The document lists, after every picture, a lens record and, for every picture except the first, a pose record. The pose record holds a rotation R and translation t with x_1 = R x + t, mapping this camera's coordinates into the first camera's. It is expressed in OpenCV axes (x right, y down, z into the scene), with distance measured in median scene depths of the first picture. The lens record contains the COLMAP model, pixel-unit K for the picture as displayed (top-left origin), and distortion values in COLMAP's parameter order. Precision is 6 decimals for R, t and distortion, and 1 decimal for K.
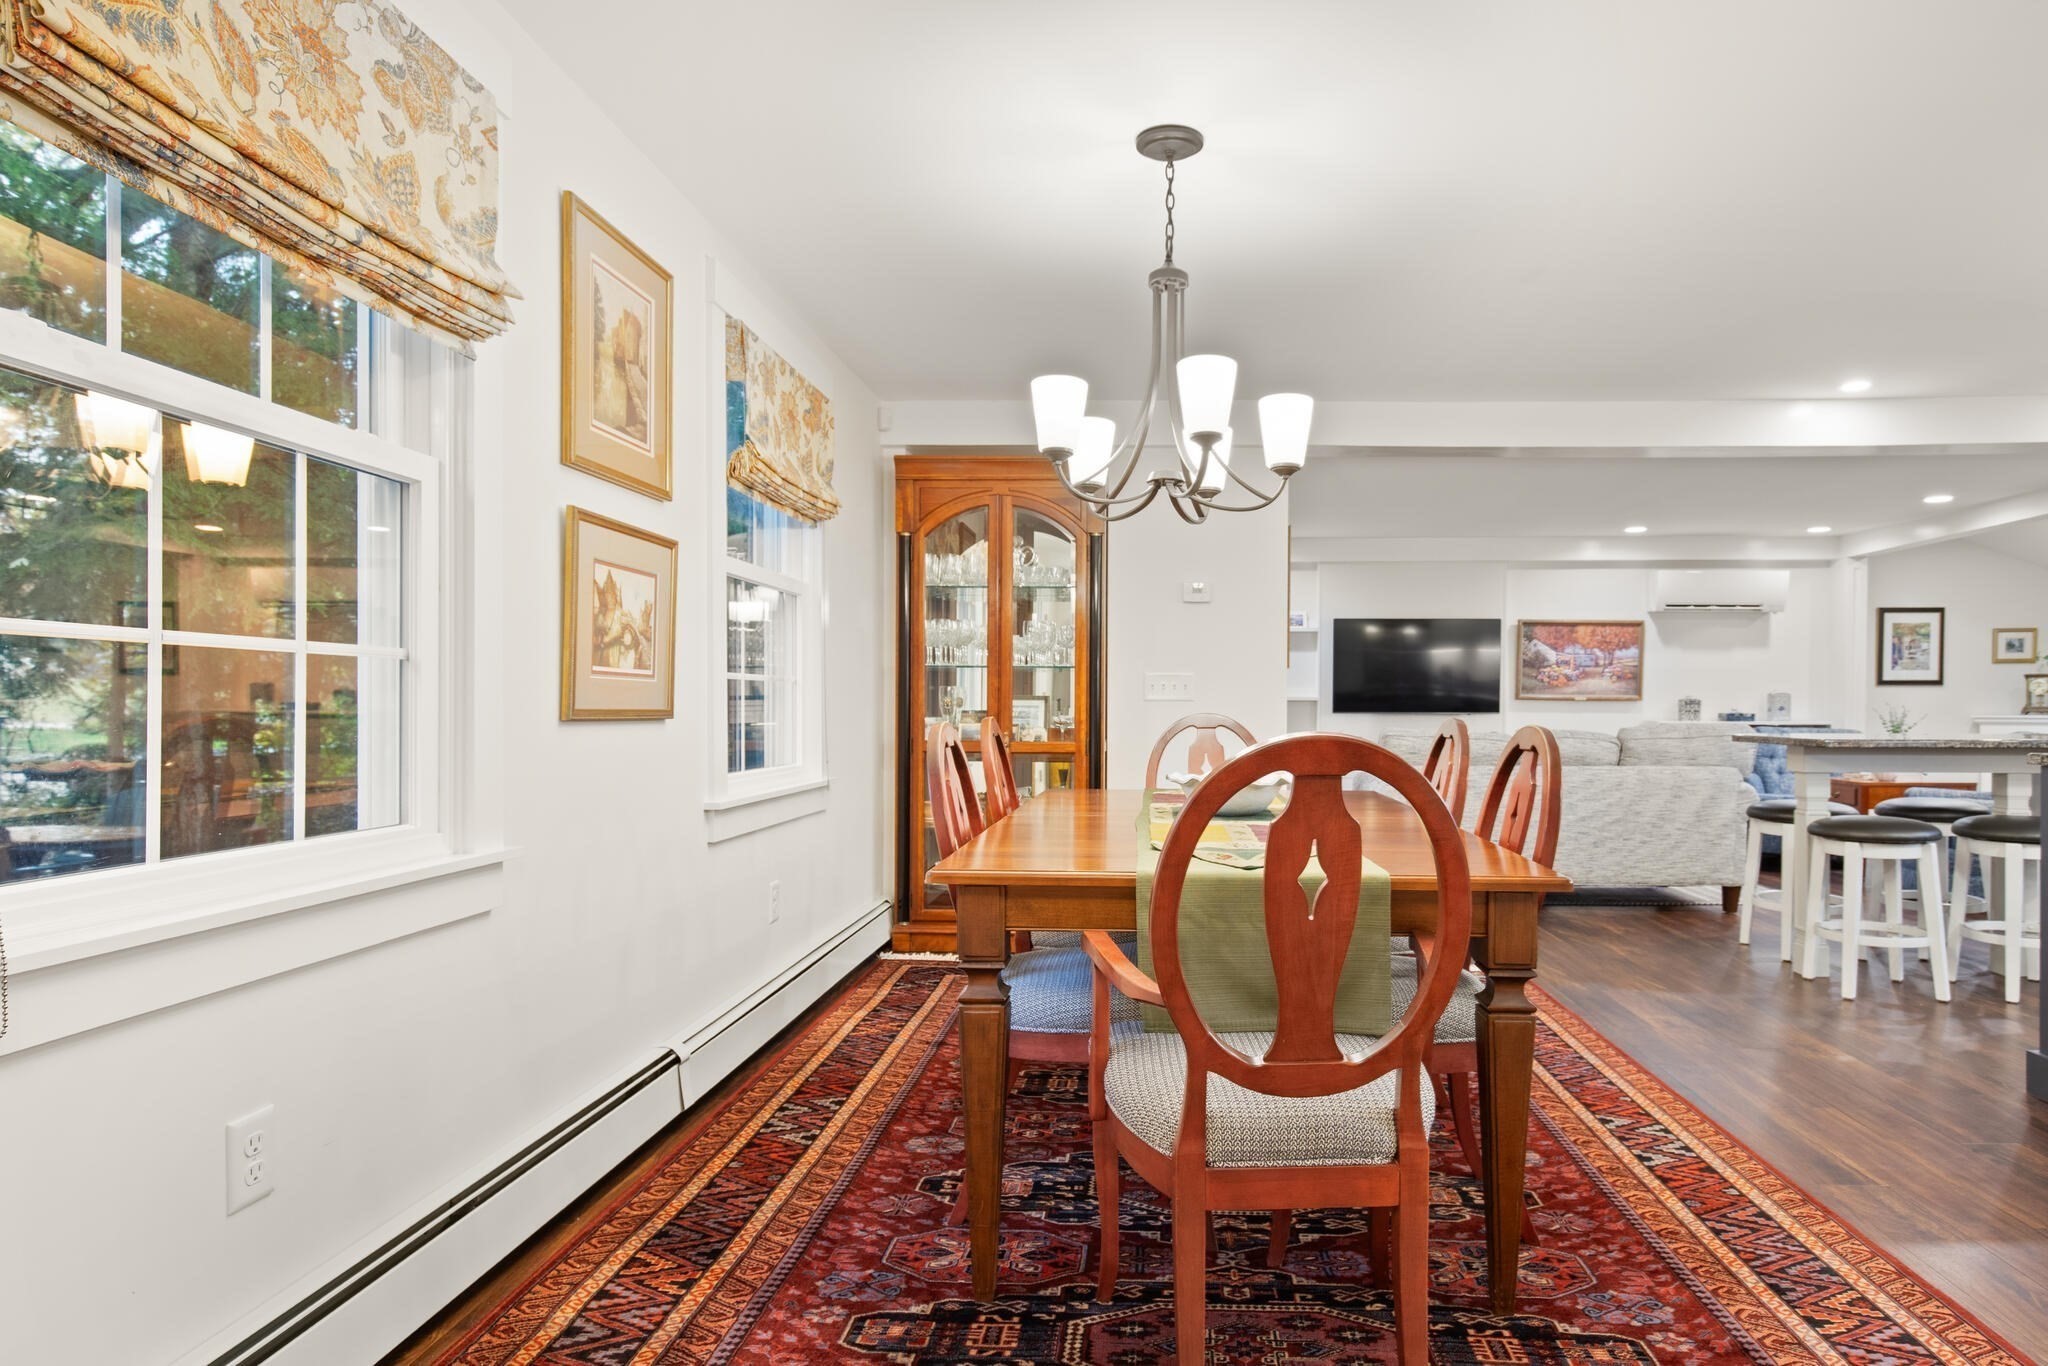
lens RADIAL K [[1156.9, 0, 1113.0], [0, 1156.9, 718.1], [0, 0, 1]] dist [0.006481, -0.000460]
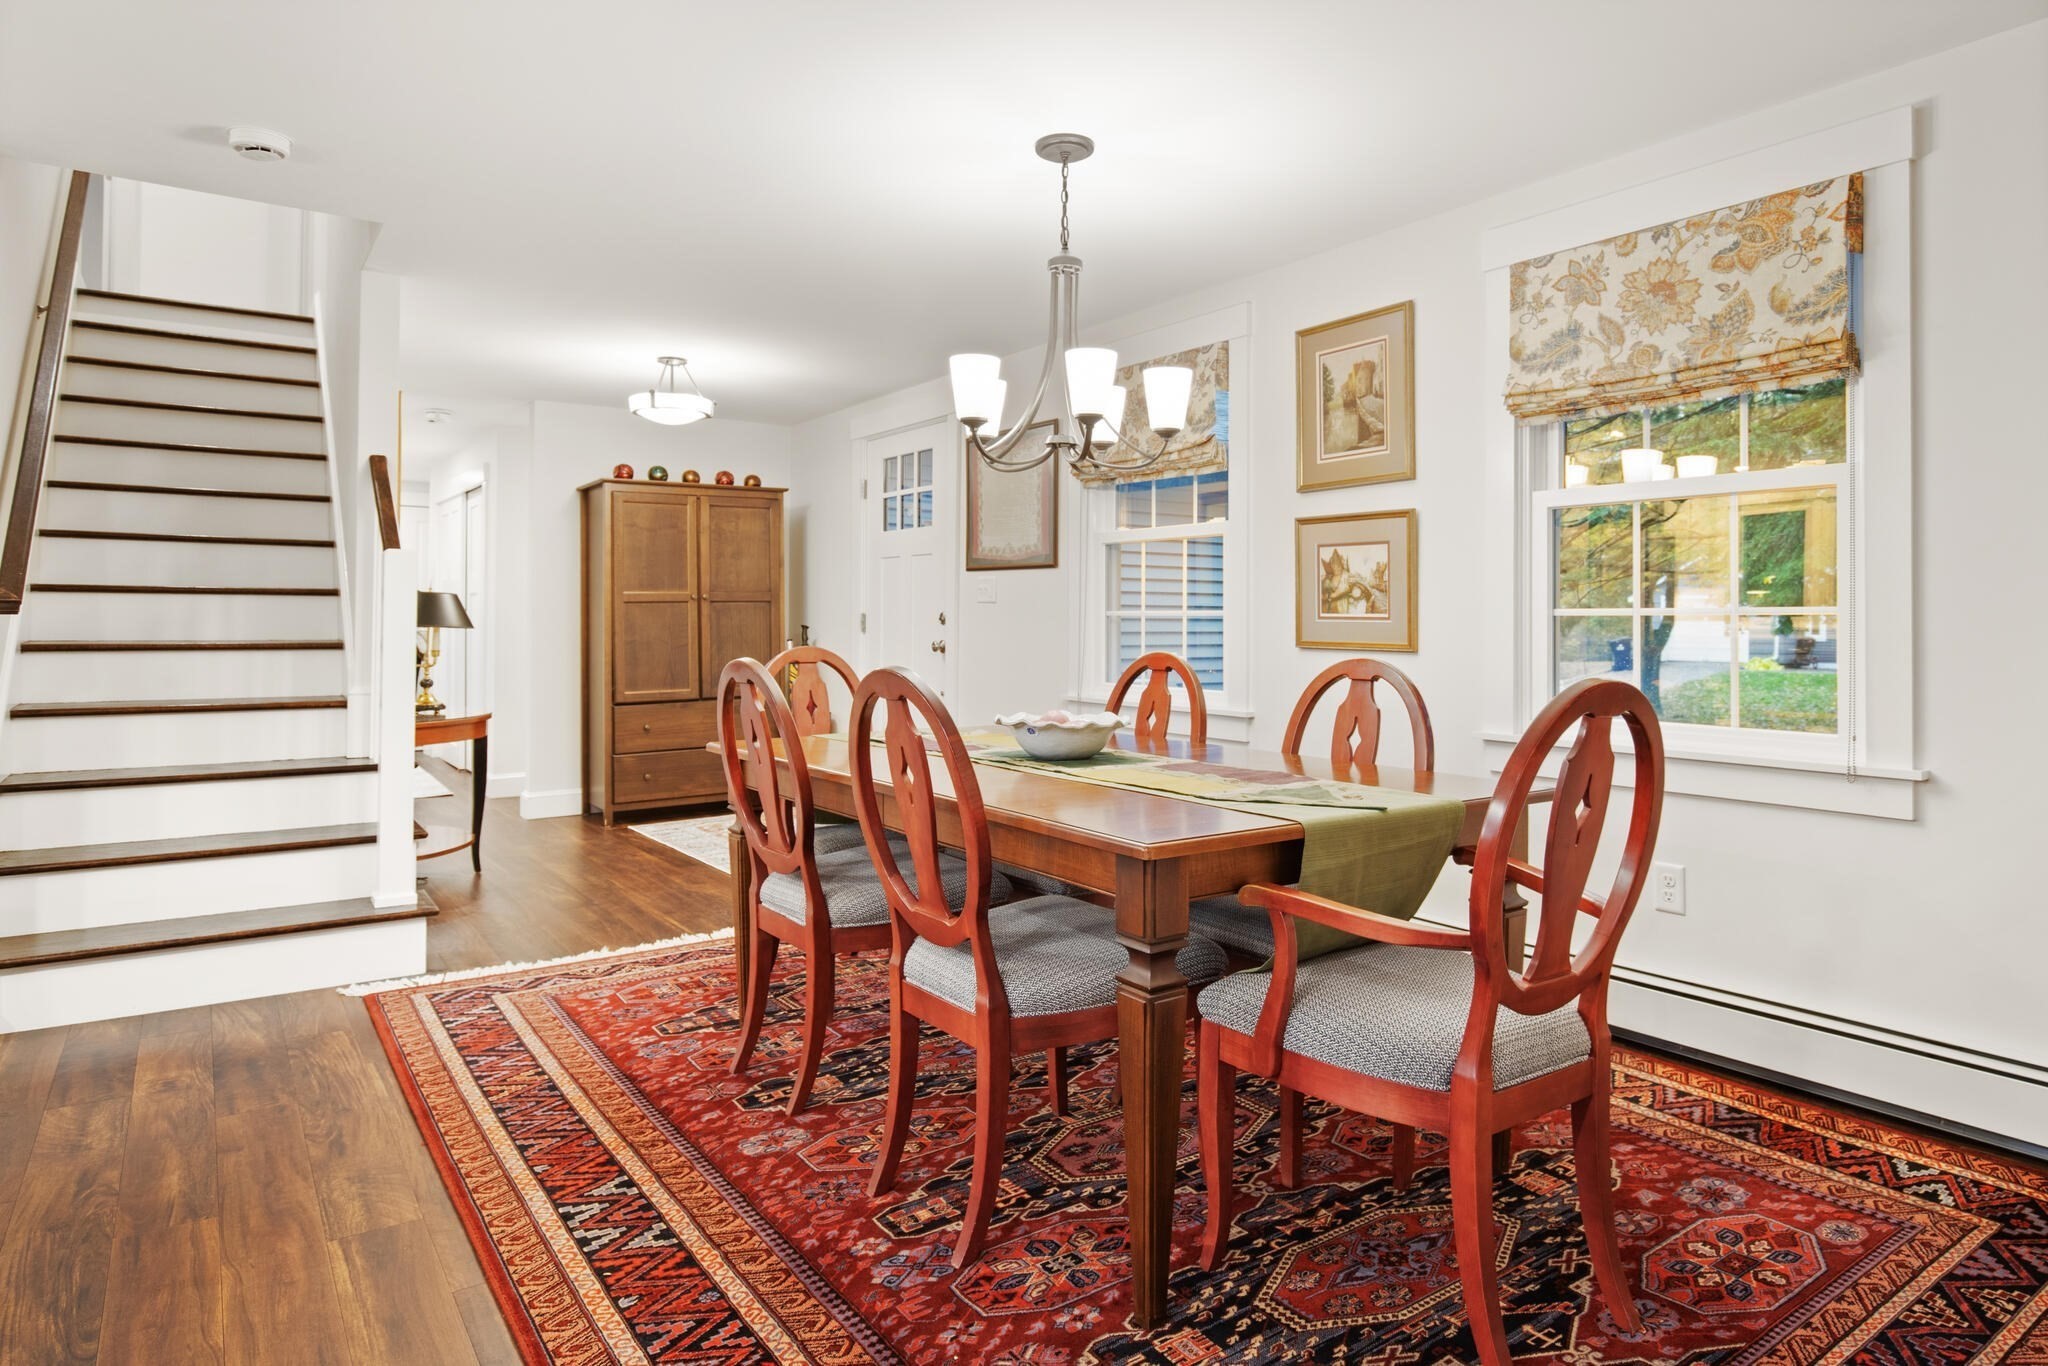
lens RADIAL K [[1194.6, 0, 1060.4], [0, 1194.6, 601.3], [0, 0, 1]] dist [-0.006115, -0.000762]
pose [[-0.778991, -0.017524, -0.626790, 0.496726], [-0.013448, 0.999846, -0.011240, -0.023420], [0.626891, -0.000327, -0.779107, 1.219986]]
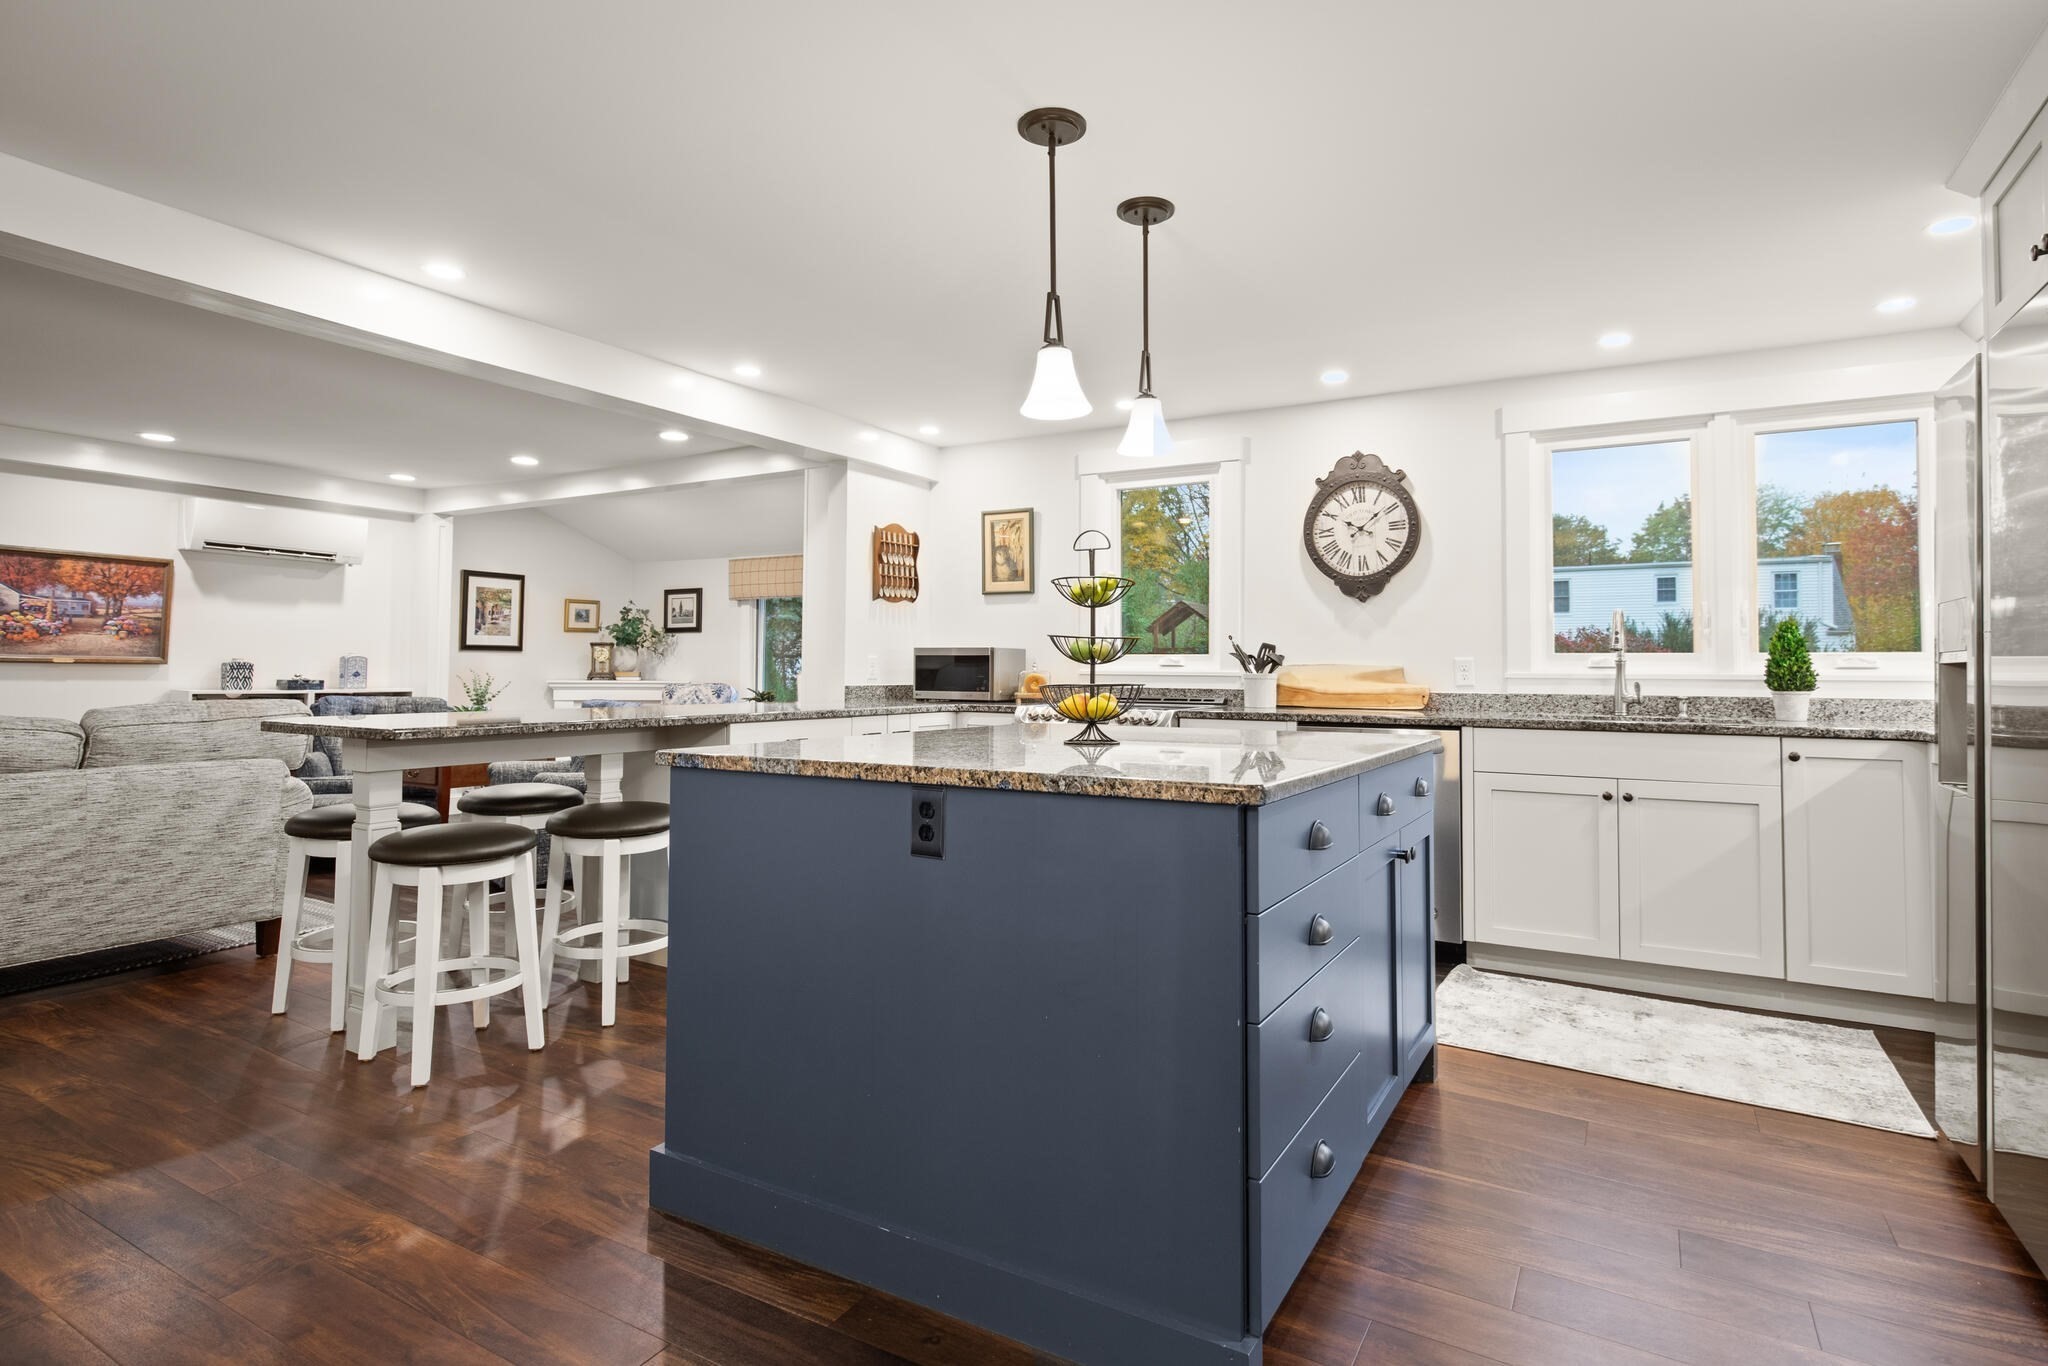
lens RADIAL K [[1043.3, 0, 1056.3], [0, 1043.3, 639.2], [0, 0, 1]] dist [-0.002086, 0.000178]
pose [[0.450390, 0.028740, 0.892369, 0.226491], [0.002802, 0.999431, -0.033603, -0.014272], [-0.892828, 0.017635, 0.450053, 0.350990]]
